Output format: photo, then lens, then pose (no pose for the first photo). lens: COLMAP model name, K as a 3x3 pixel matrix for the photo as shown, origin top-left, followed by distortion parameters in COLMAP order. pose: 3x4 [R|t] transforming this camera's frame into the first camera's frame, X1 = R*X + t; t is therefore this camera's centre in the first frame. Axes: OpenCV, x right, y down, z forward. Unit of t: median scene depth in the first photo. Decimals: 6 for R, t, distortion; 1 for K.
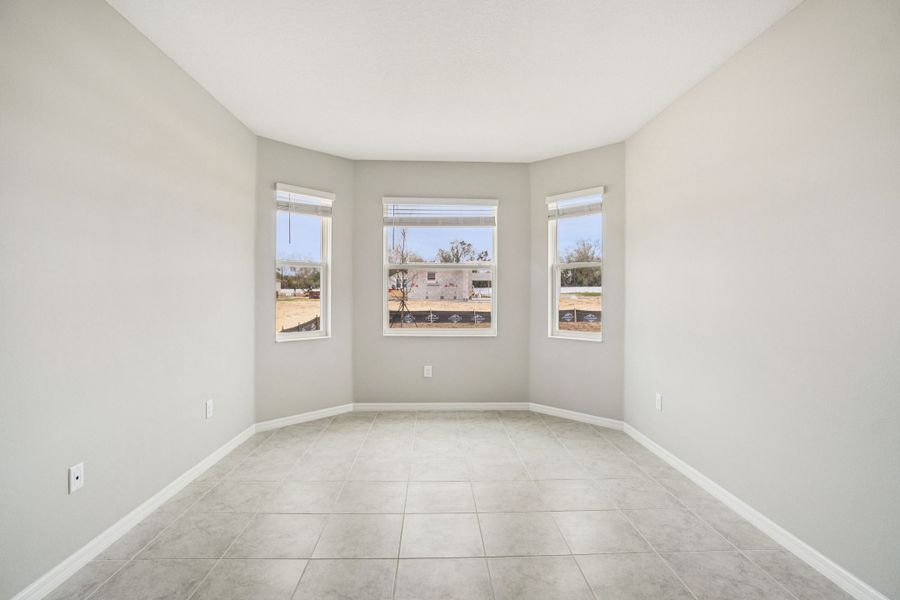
lens RADIAL K [[430.9, 0, 453.4], [0, 430.9, 295.1], [0, 0, 1]] dist [-0.054757, 0.025575]
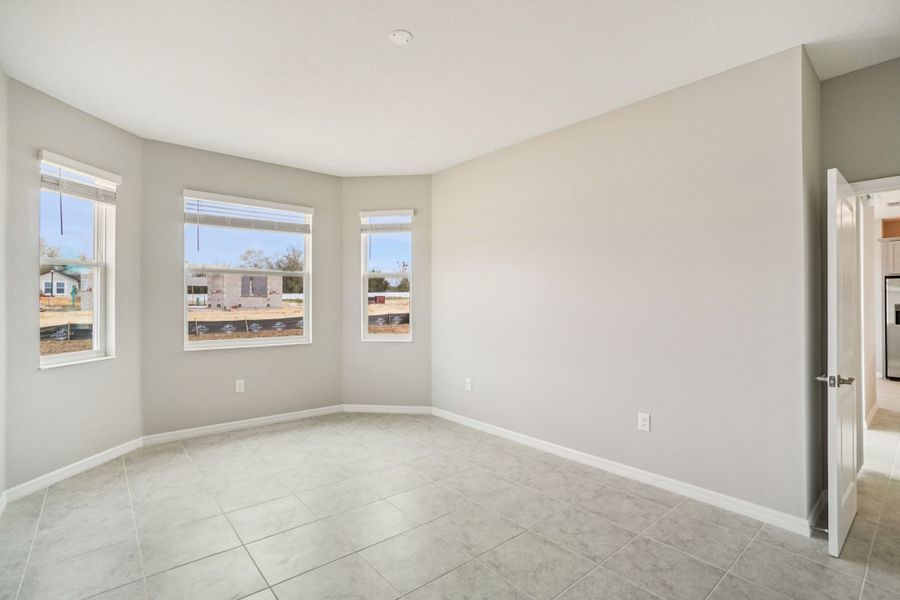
lens RADIAL K [[430.9, 0, 453.4], [0, 430.9, 295.1], [0, 0, 1]] dist [-0.054757, 0.025575]
pose [[0.782971, 0.003780, 0.622046, -0.276828], [0.006004, 0.999889, -0.013633, -0.001251], [-0.622029, 0.014408, 0.782862, 0.006347]]
